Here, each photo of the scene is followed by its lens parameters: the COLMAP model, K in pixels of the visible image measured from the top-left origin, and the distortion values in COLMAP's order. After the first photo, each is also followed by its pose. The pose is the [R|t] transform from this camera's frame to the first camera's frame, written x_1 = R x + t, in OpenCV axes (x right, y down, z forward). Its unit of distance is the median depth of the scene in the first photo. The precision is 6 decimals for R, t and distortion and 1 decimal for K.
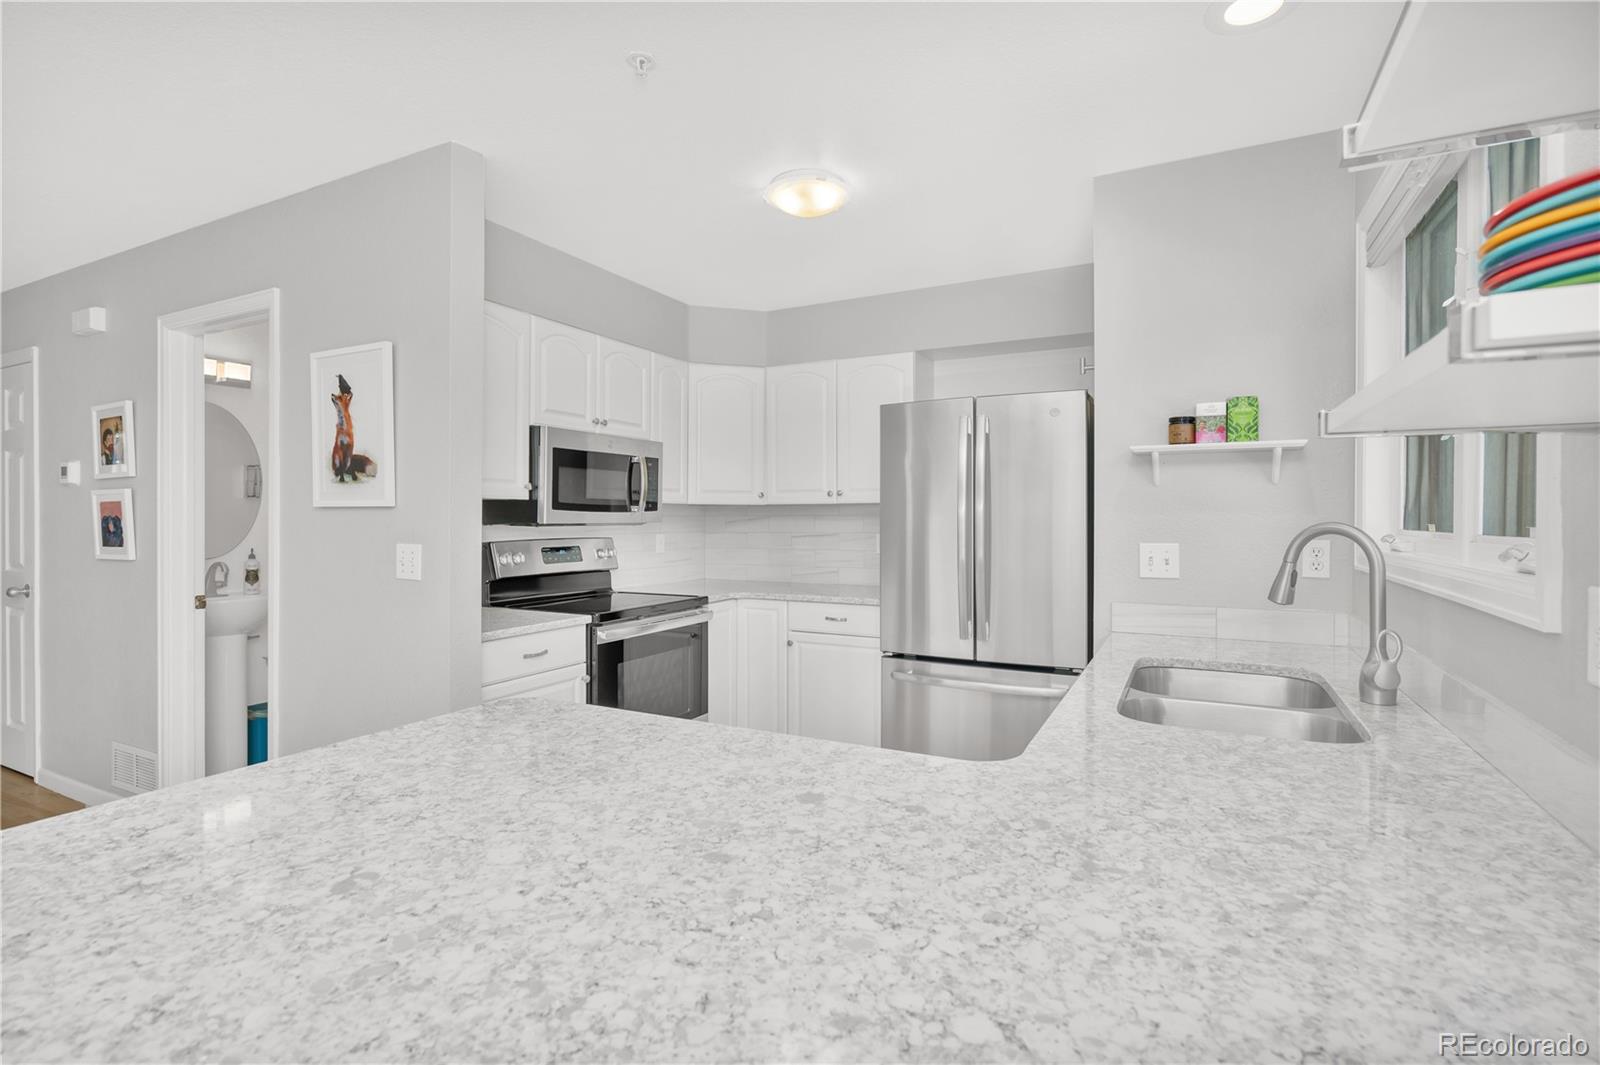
lens RADIAL K [[732.8, 0, 809.7], [0, 732.8, 530.9], [0, 0, 1]] dist [0.002302, 0.001725]
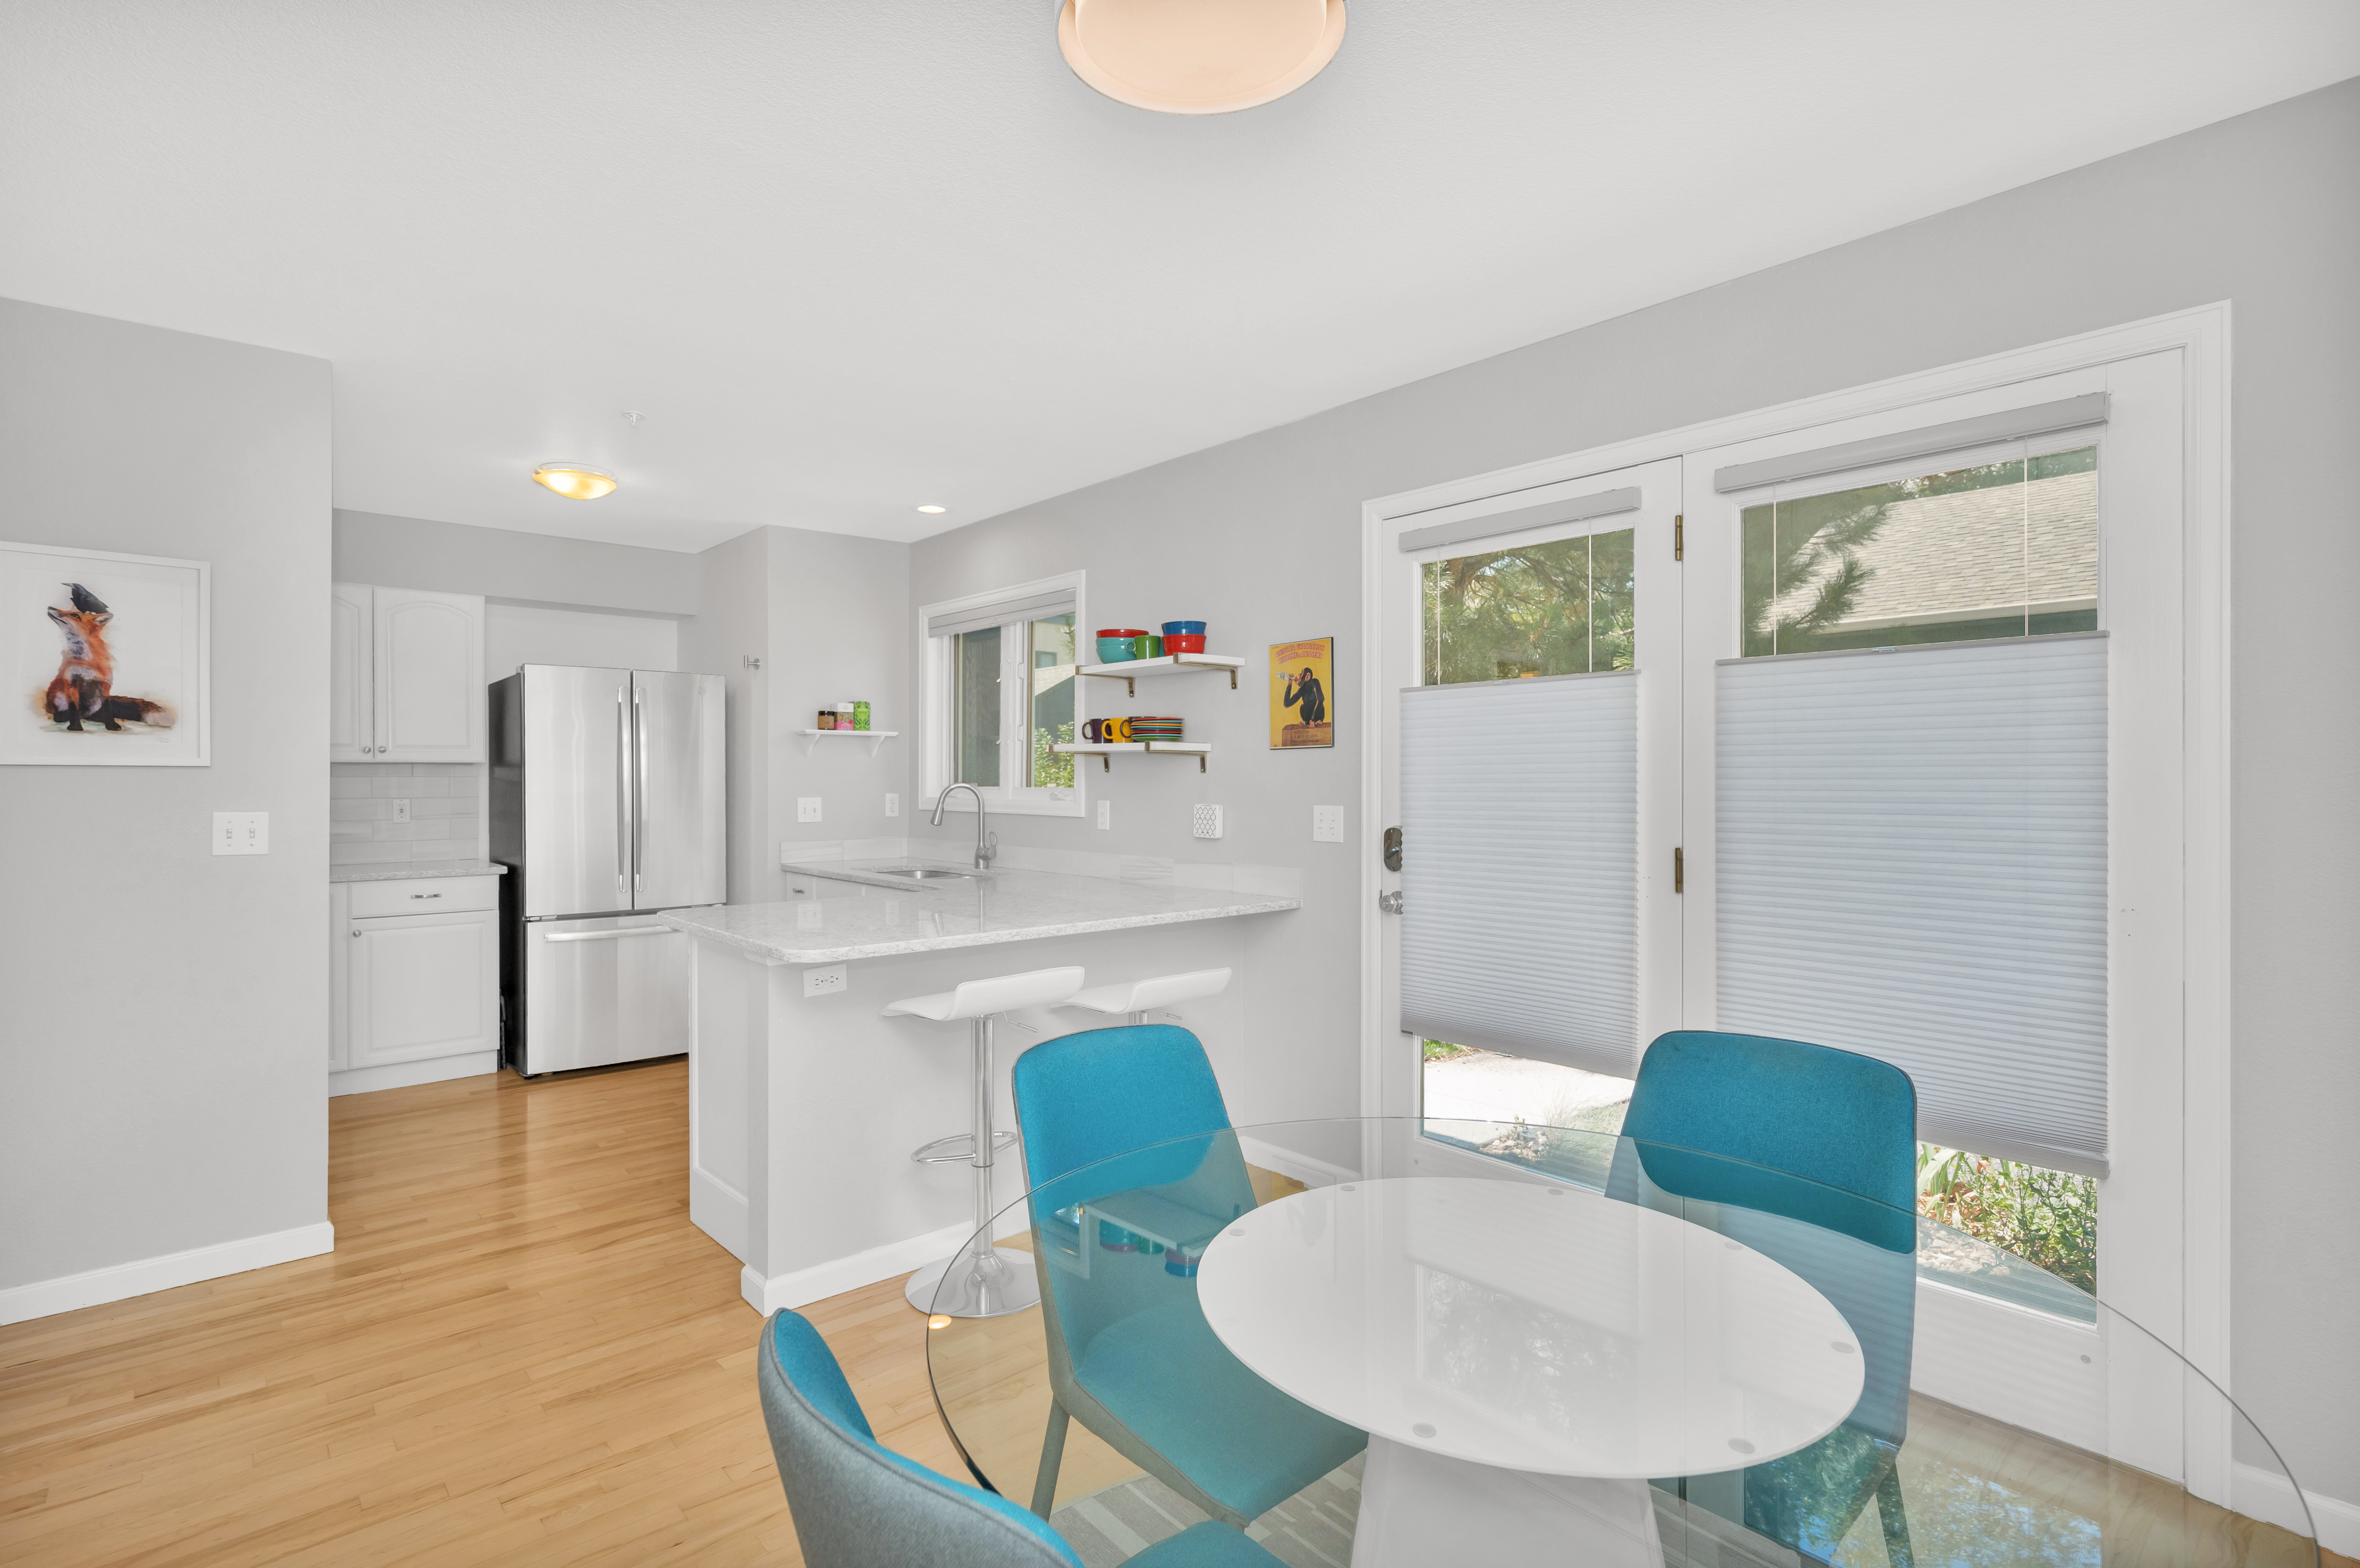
lens RADIAL K [[1080.8, 0, 1188.9], [0, 1080.8, 776.7], [0, 0, 1]] dist [0.002302, 0.001725]
pose [[0.332869, 0.002264, 0.942970, -1.289683], [0.012934, 0.999892, -0.006967, 0.000765], [-0.942884, 0.014516, 0.332804, -0.399555]]
